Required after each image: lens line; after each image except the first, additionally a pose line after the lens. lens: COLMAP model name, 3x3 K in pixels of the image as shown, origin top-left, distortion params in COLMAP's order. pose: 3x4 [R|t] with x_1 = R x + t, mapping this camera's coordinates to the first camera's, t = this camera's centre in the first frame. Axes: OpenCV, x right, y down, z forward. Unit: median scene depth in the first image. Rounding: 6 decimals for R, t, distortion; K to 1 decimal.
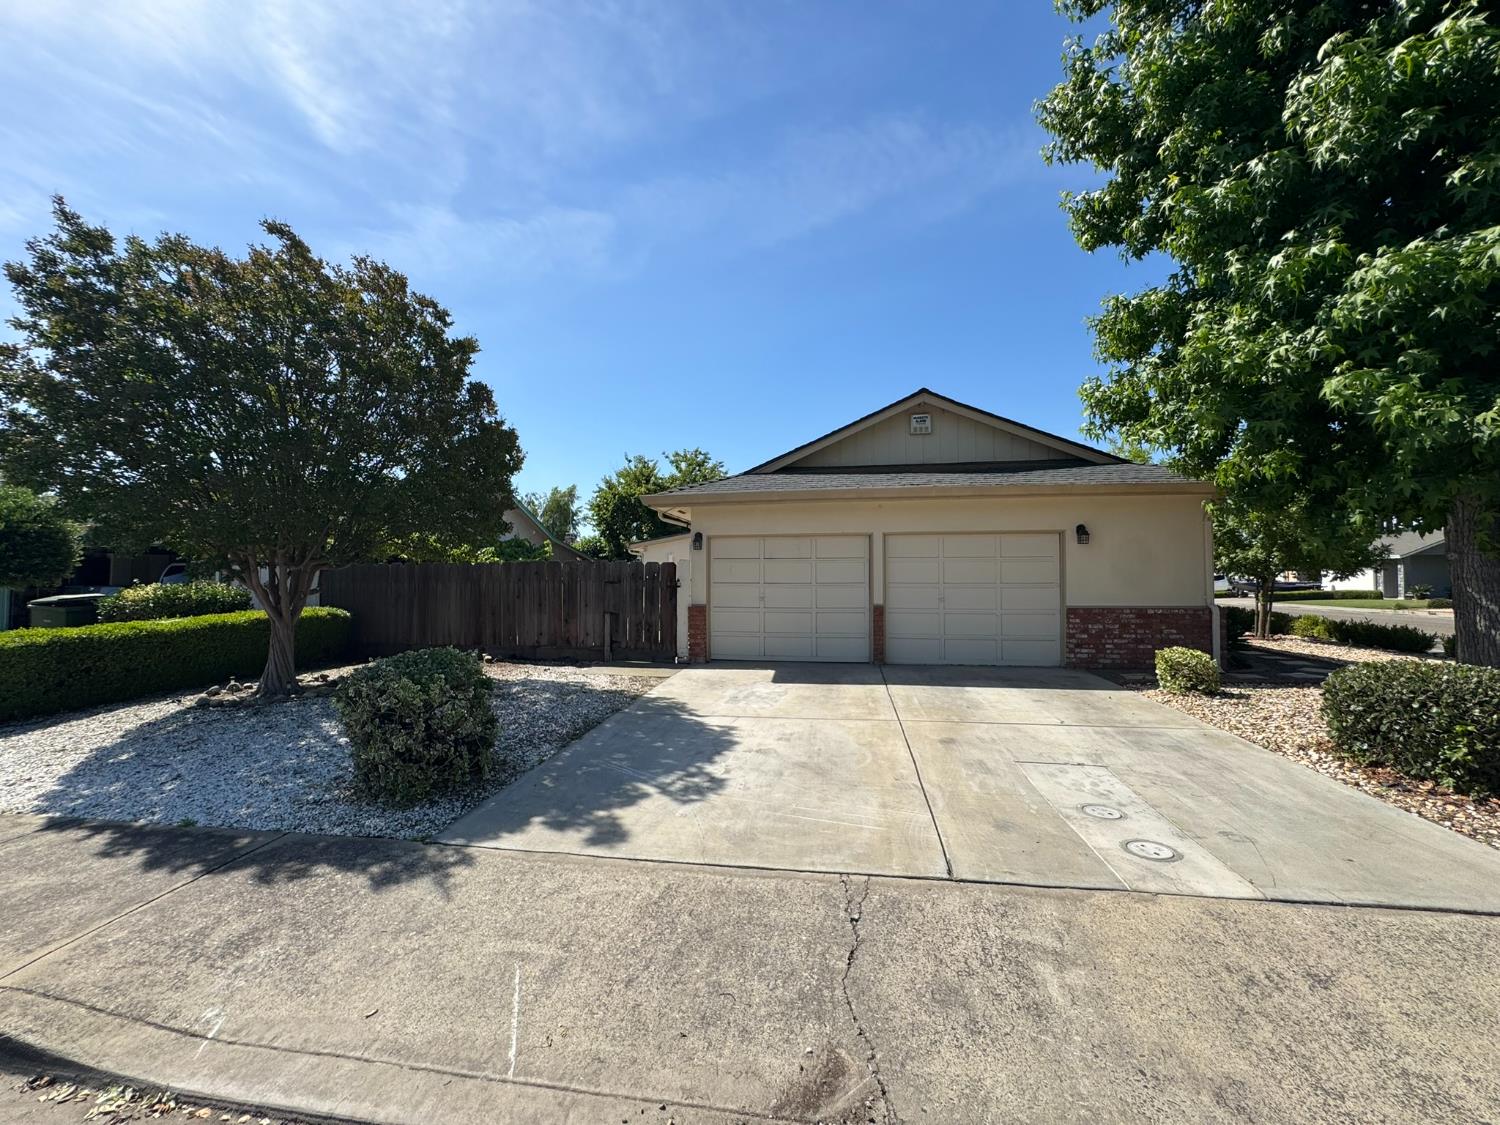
lens RADIAL K [[600.1, 0, 752.4], [0, 600.1, 564.2], [0, 0, 1]] dist [0.000444, 0.000075]
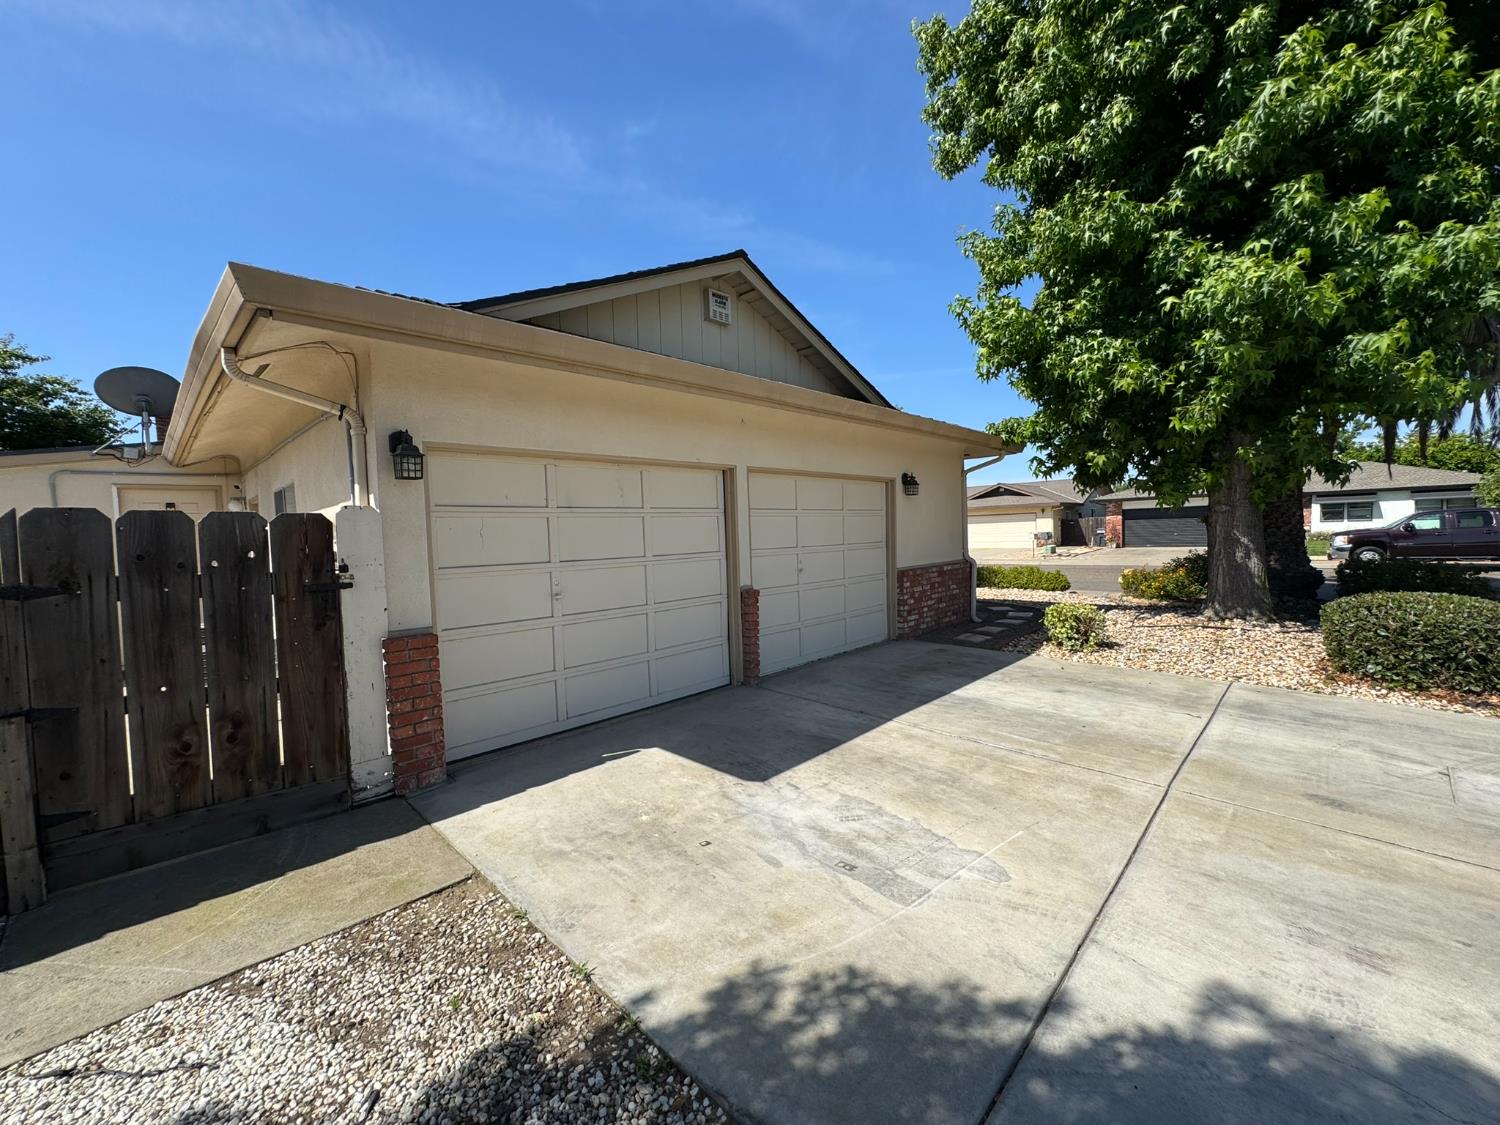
lens RADIAL K [[600.1, 0, 750.0], [0, 600.1, 563.8], [0, 0, 1]] dist [0.000444, 0.000075]
pose [[0.577659, -0.058653, 0.814168, -0.270229], [0.011699, 0.997908, 0.063590, 0.006056], [-0.816194, -0.027208, 0.577136, 0.627356]]
